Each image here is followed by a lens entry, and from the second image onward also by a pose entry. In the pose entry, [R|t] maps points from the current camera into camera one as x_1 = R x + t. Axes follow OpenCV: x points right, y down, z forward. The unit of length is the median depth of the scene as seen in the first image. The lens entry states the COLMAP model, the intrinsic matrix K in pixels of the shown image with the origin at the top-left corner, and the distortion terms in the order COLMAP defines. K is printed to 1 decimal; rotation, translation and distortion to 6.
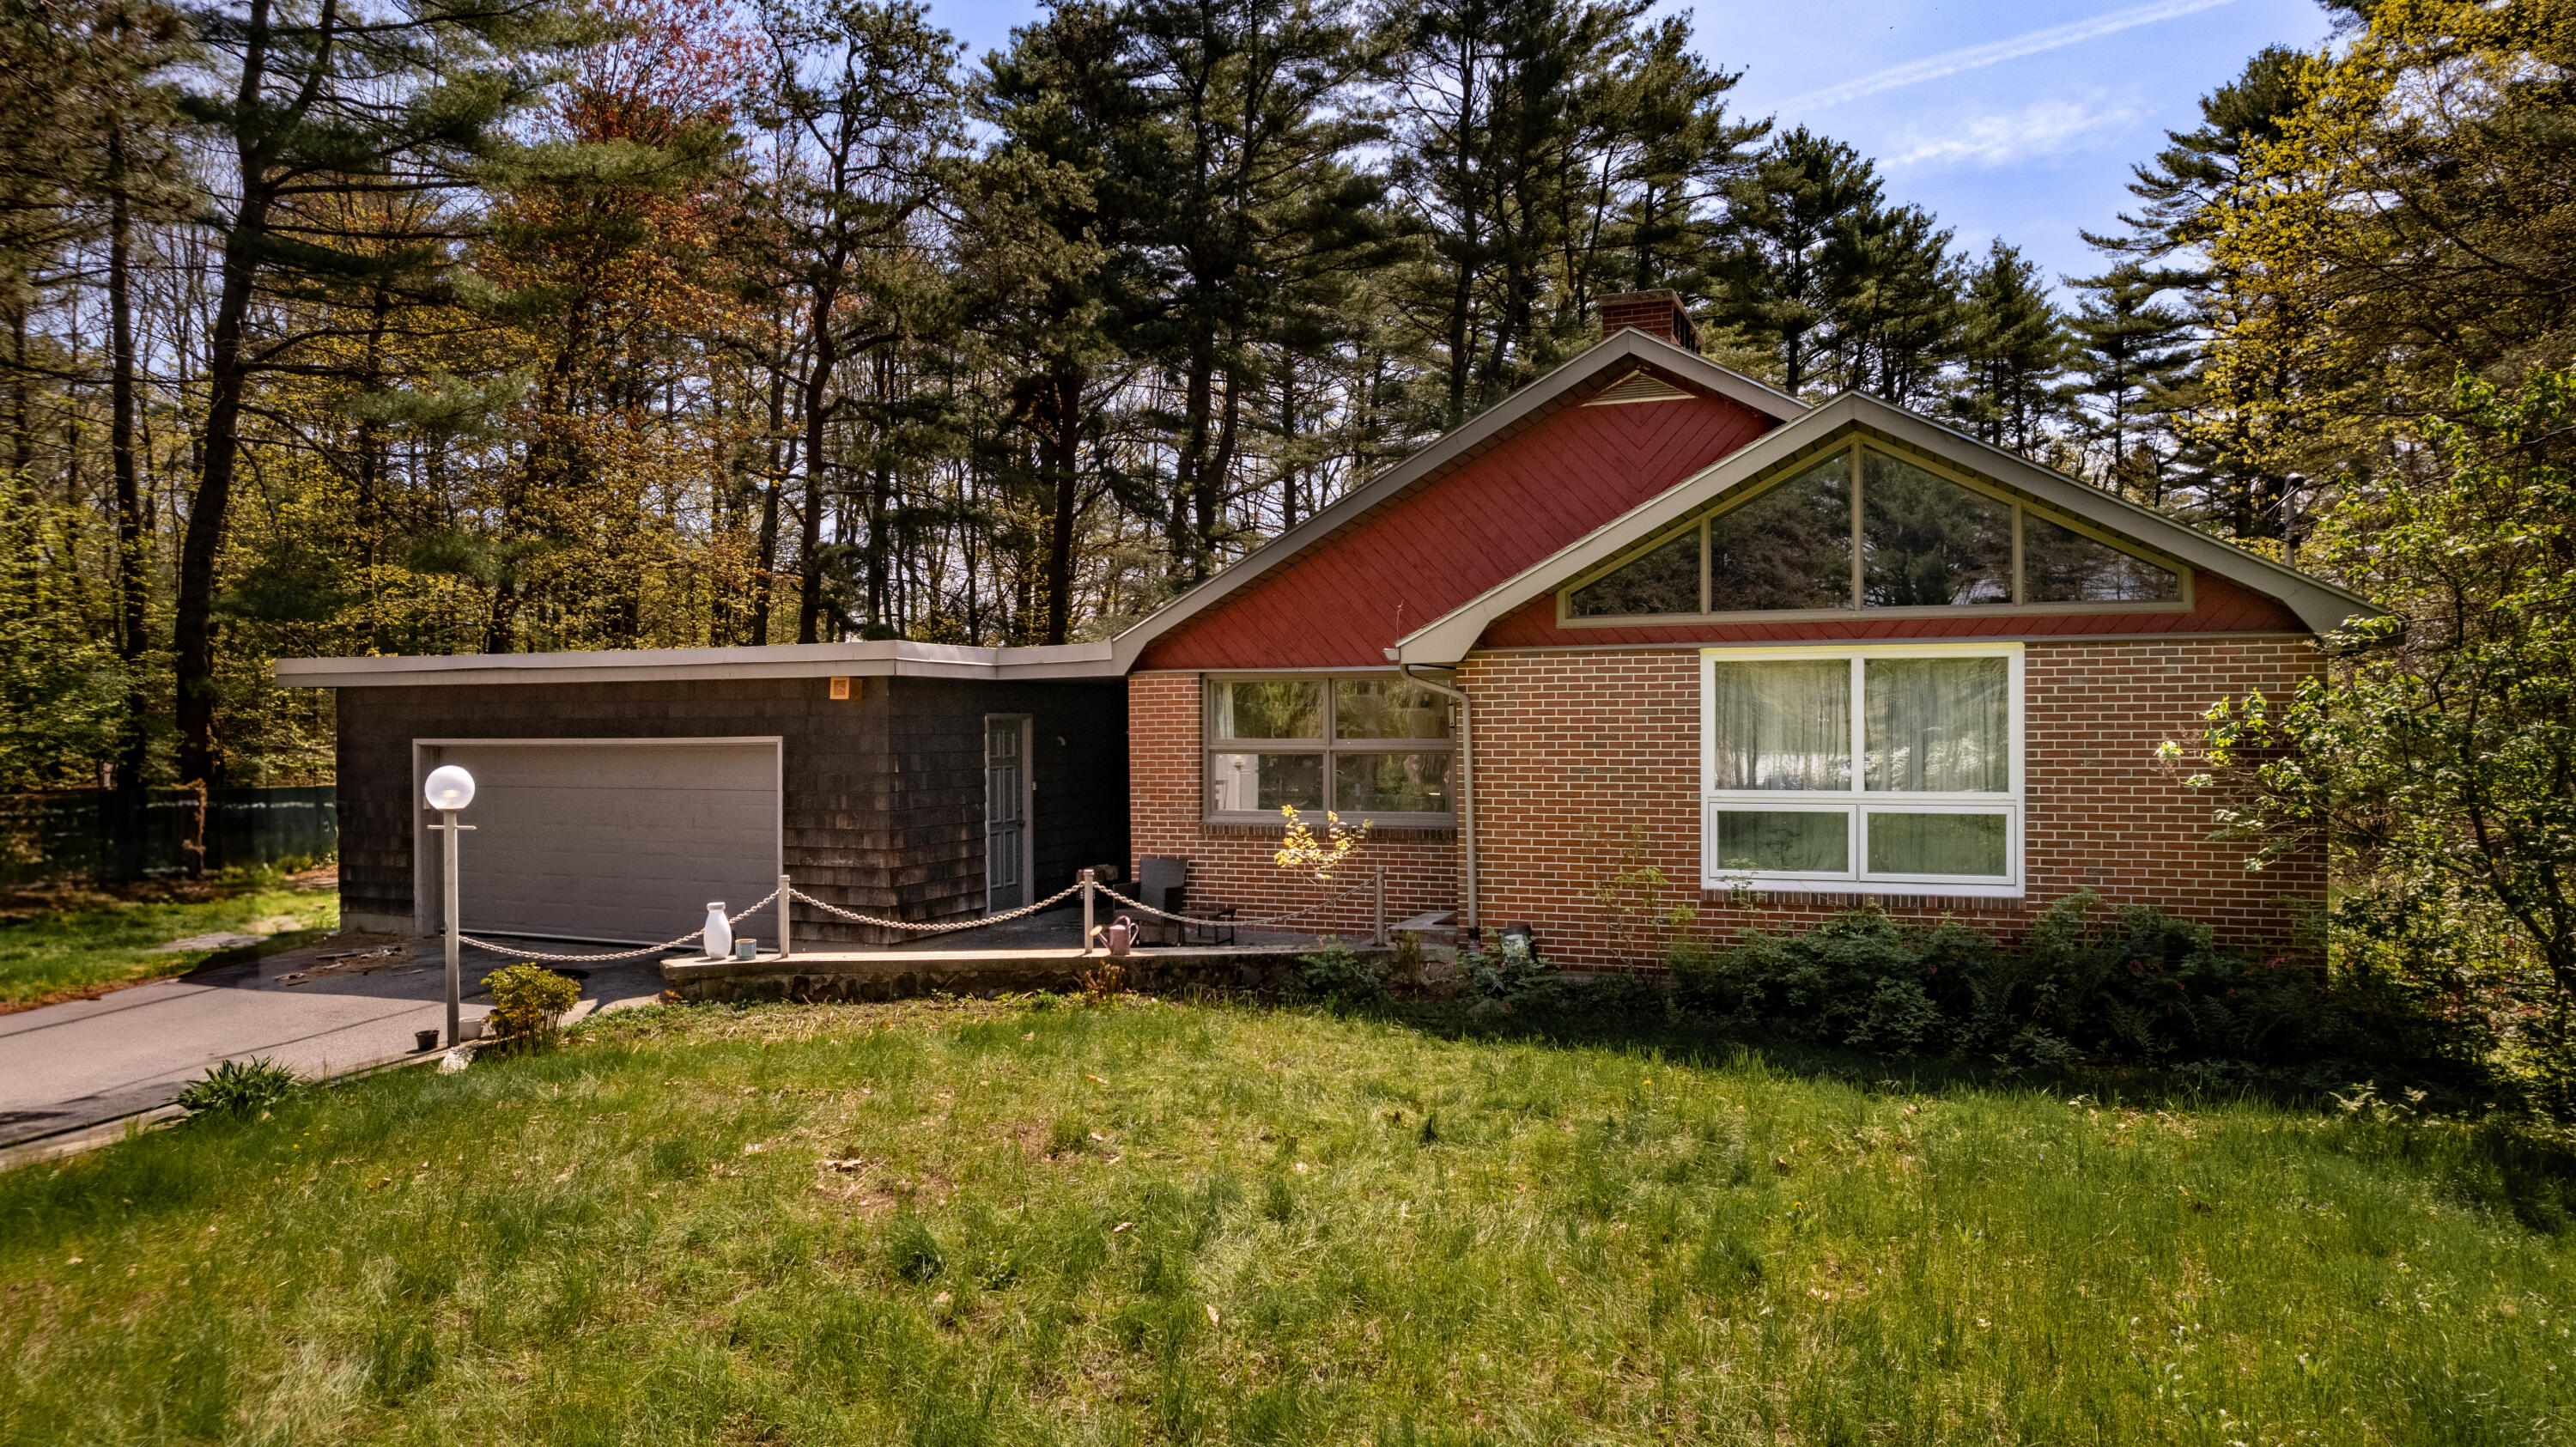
lens RADIAL K [[1665.3, 0, 1275.6], [0, 1665.3, 736.3], [0, 0, 1]] dist [-0.070974, 0.058552]
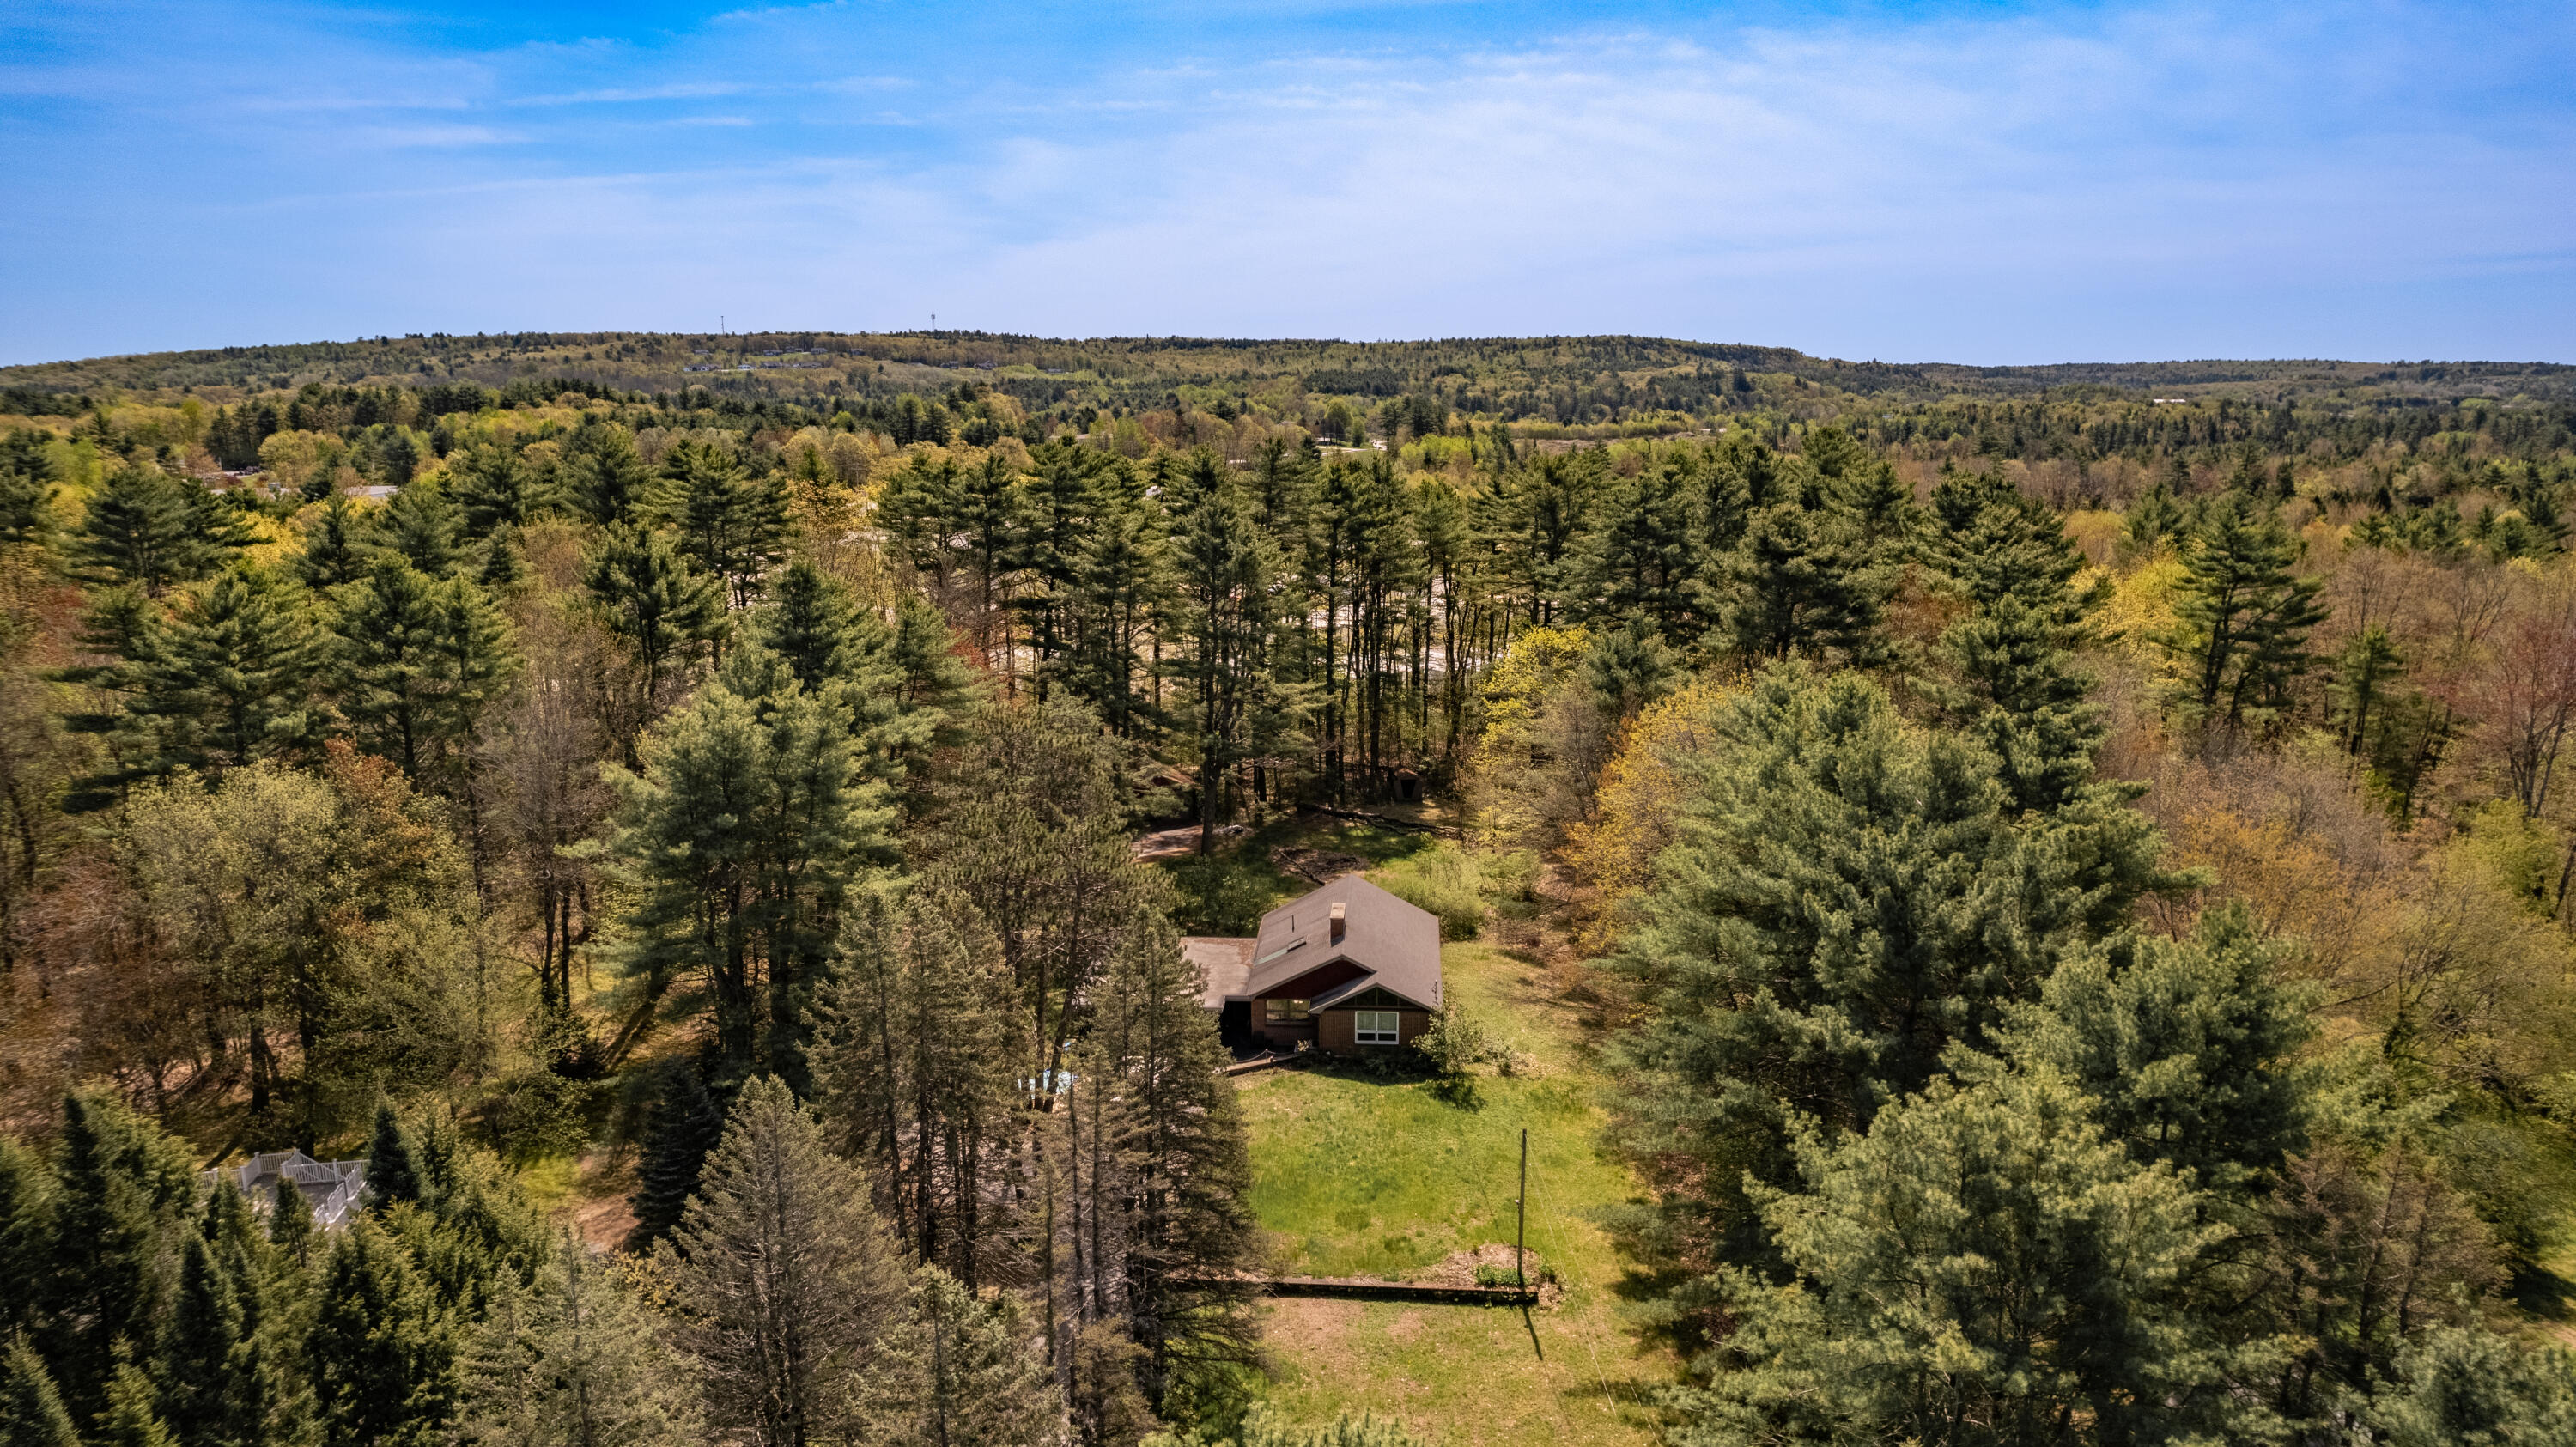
lens RADIAL K [[1665.3, 0, 1272.4], [0, 1665.3, 722.9], [0, 0, 1]] dist [-0.070974, 0.058552]
pose [[0.954941, -0.065459, 0.289488, -1.656385], [0.005842, 0.979332, 0.202174, -2.177936], [-0.296739, -0.191373, 0.935587, -4.260191]]
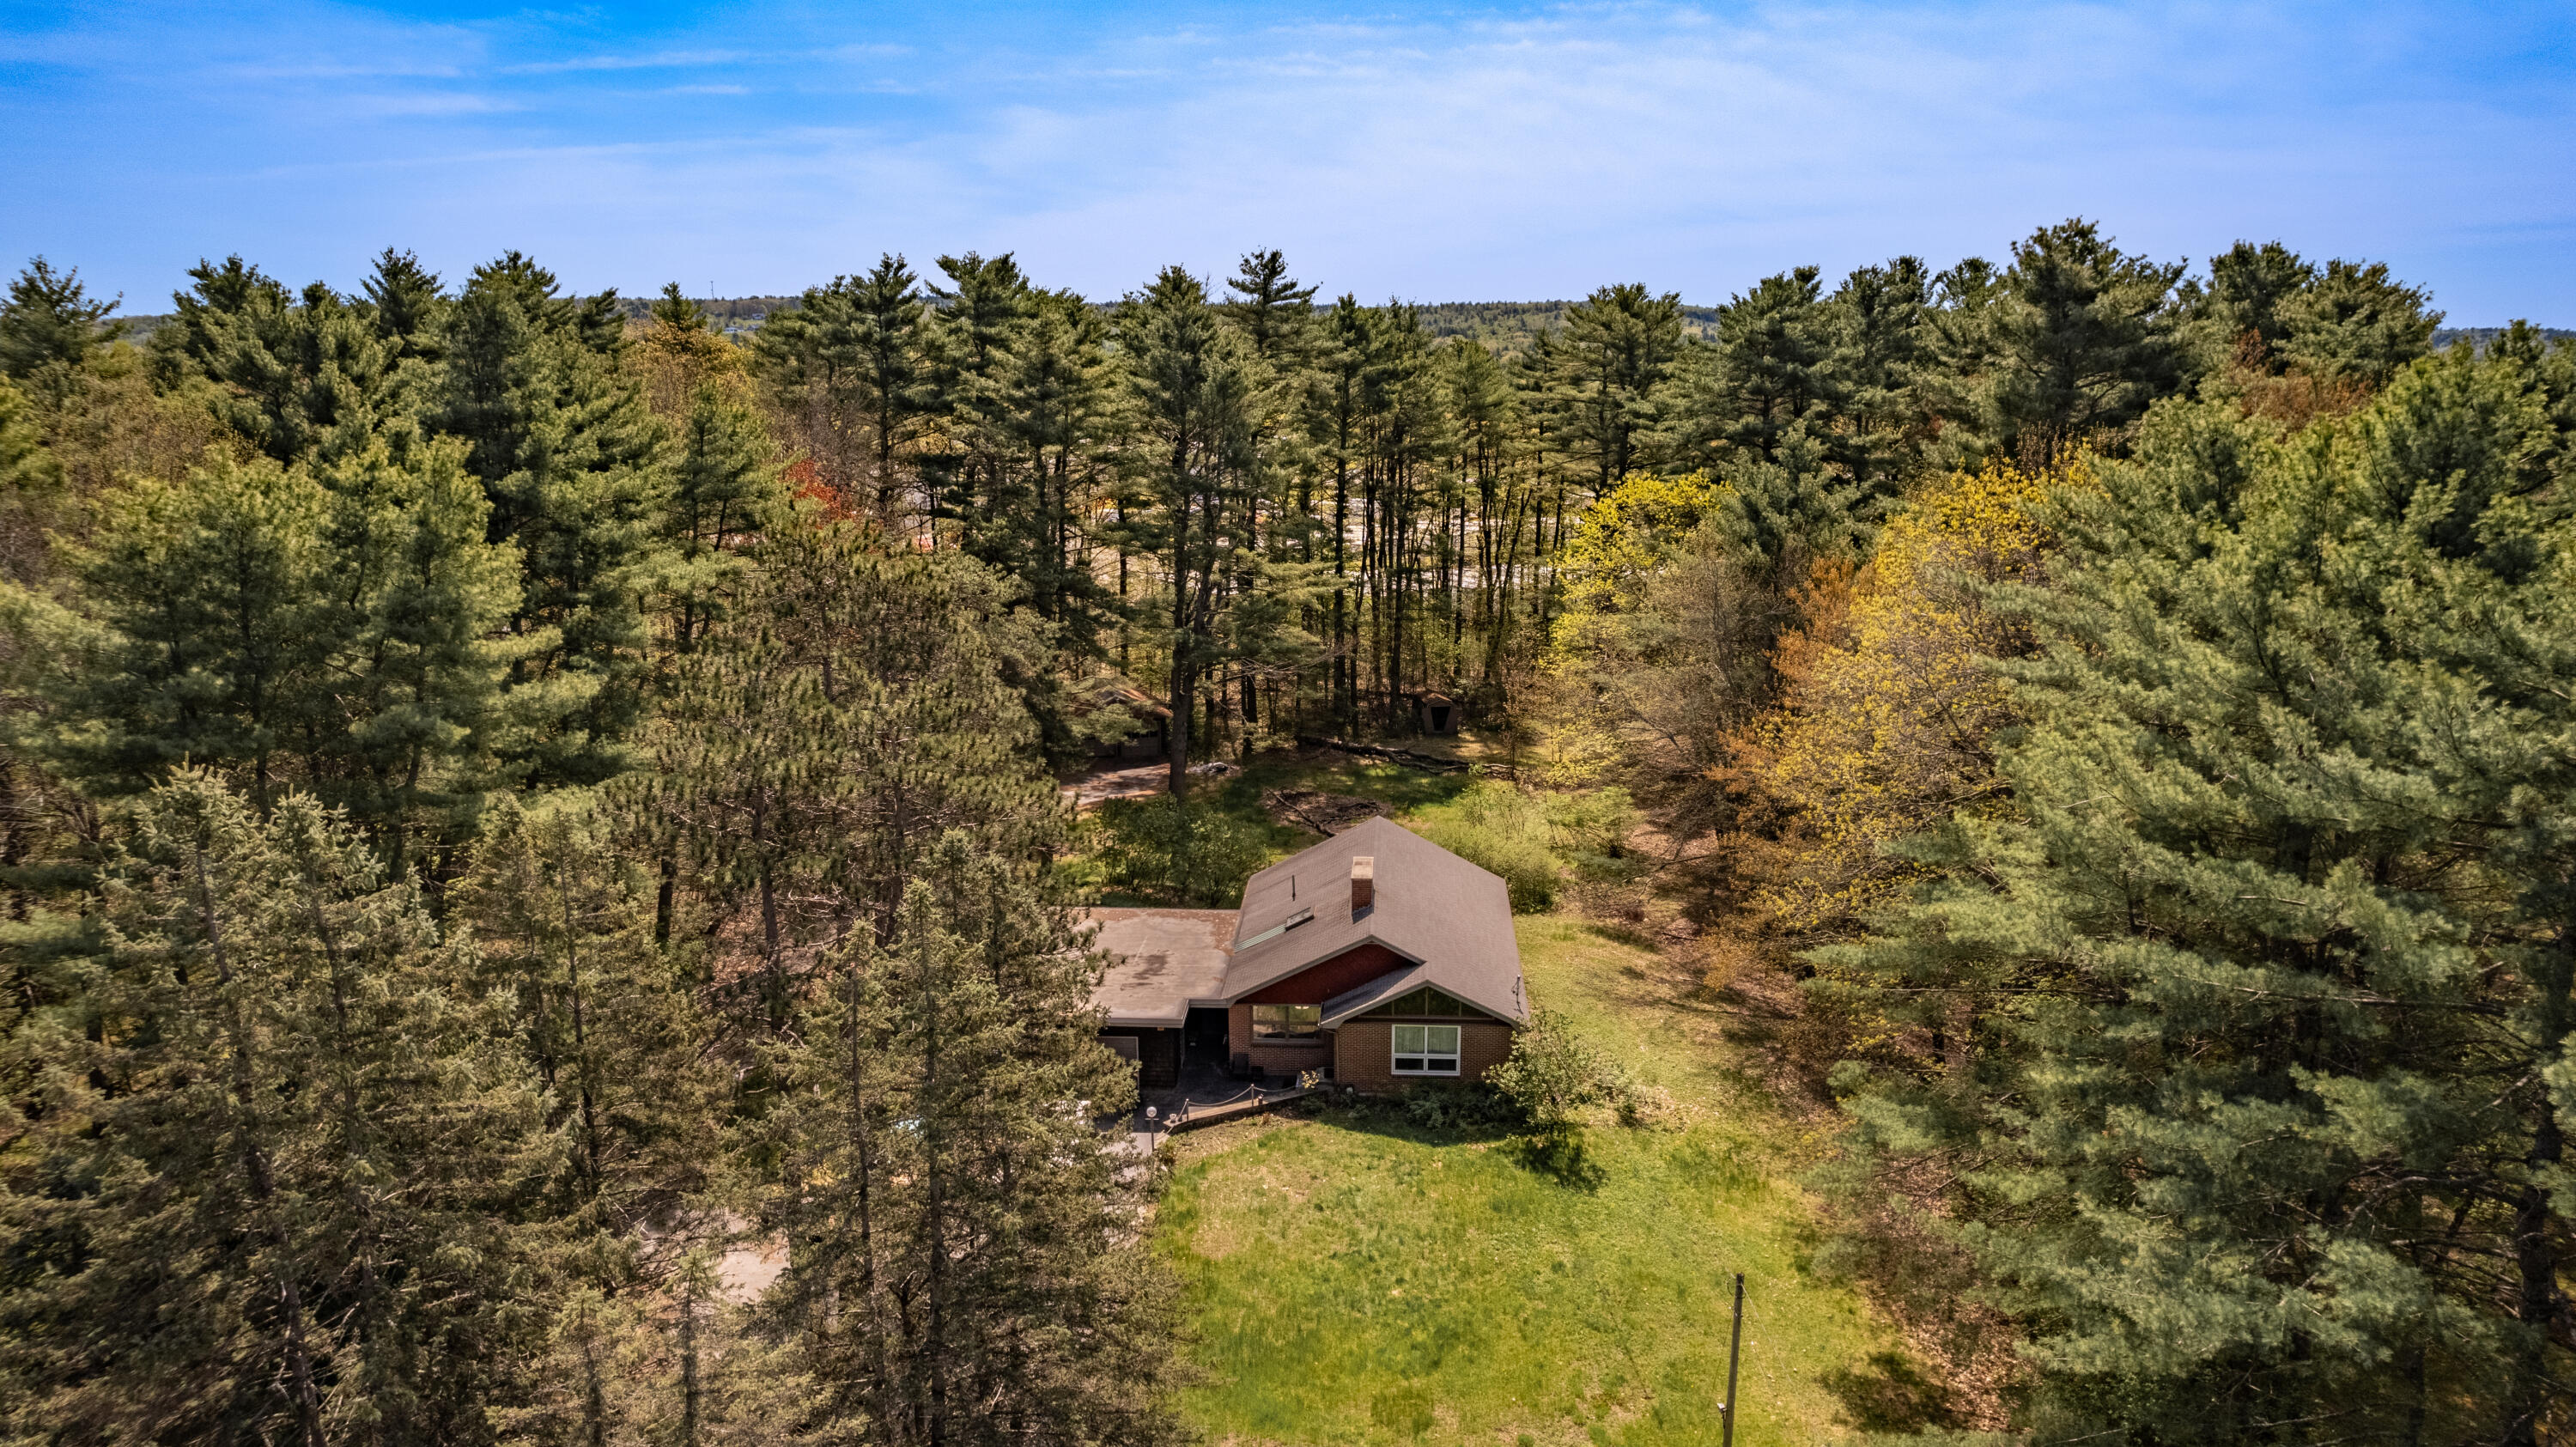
lens RADIAL K [[1665.3, 0, 1287.7], [0, 1665.3, 733.5], [0, 0, 1]] dist [-0.070974, 0.058552]
pose [[0.952508, -0.071885, 0.295906, -1.032428], [0.004264, 0.974791, 0.223081, -1.472077], [-0.304483, -0.211225, 0.928803, -2.336673]]
